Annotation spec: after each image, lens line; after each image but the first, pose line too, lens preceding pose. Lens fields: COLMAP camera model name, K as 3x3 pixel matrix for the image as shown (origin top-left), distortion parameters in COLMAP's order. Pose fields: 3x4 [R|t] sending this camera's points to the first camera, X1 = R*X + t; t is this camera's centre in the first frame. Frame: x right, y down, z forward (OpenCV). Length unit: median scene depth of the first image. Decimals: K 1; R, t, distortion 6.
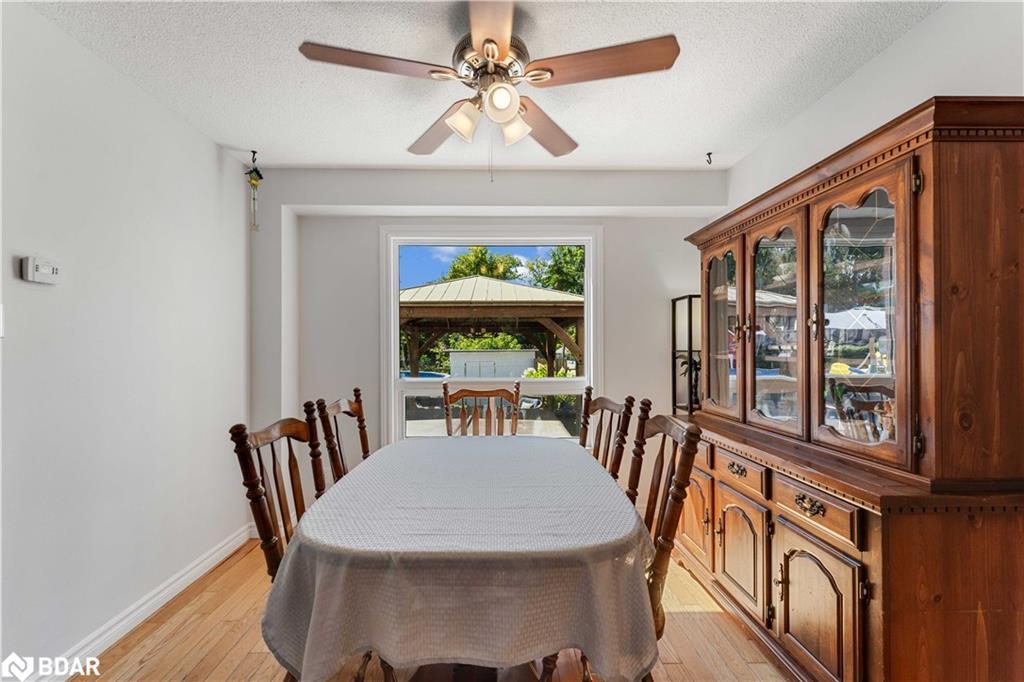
lens RADIAL K [[411.2, 0, 512.2], [0, 411.2, 337.0], [0, 0, 1]] dist [0.001034, -0.000050]
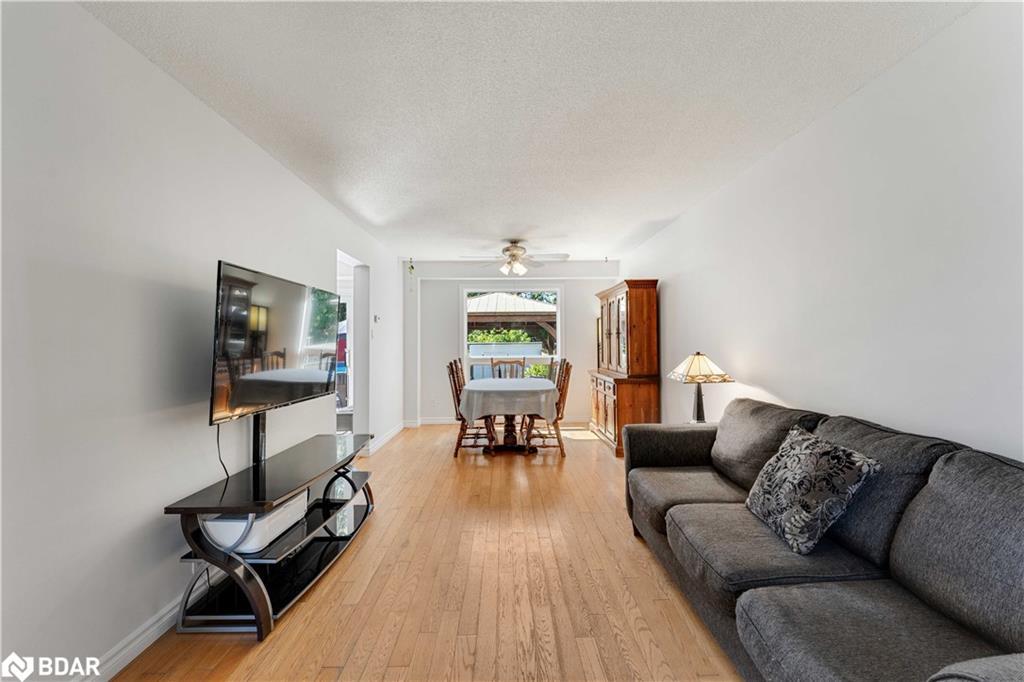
lens RADIAL K [[411.2, 0, 512.2], [0, 411.2, 337.0], [0, 0, 1]] dist [0.001034, -0.000050]
pose [[0.999646, -0.004458, -0.026241, 0.006500], [0.004918, 0.999835, 0.017479, -0.036202], [0.026159, -0.017602, 0.999503, -1.196683]]
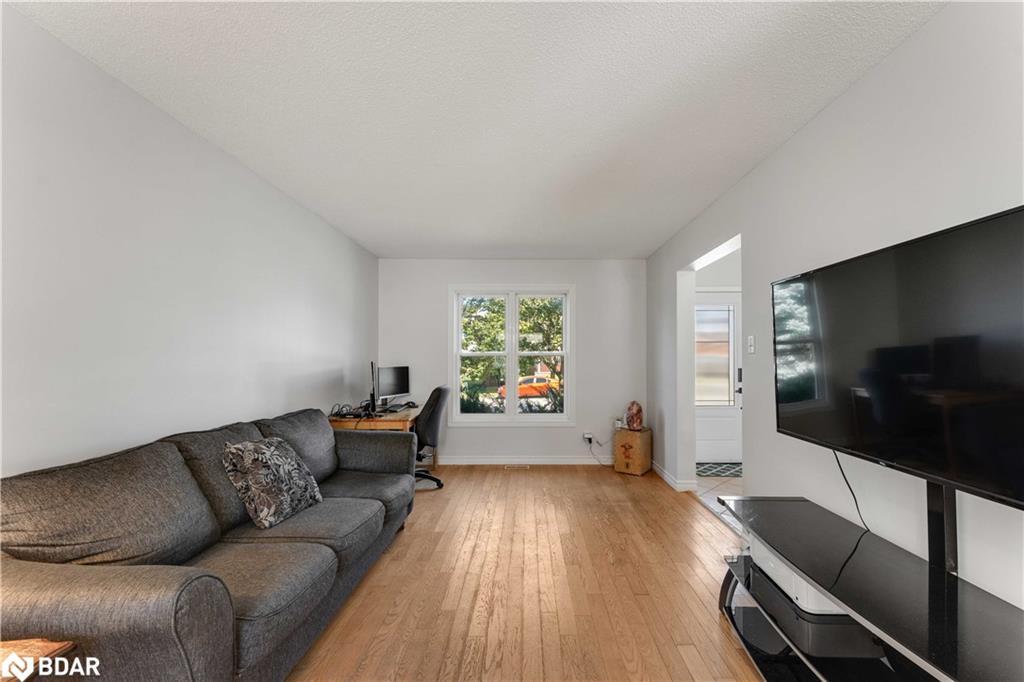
lens RADIAL K [[411.2, 0, 512.2], [0, 411.2, 337.0], [0, 0, 1]] dist [0.001034, -0.000050]
pose [[-0.996577, 0.006989, 0.082373, -0.205729], [-0.000205, 0.996209, -0.086996, 0.072731], [-0.082668, -0.086715, -0.992797, 2.202199]]
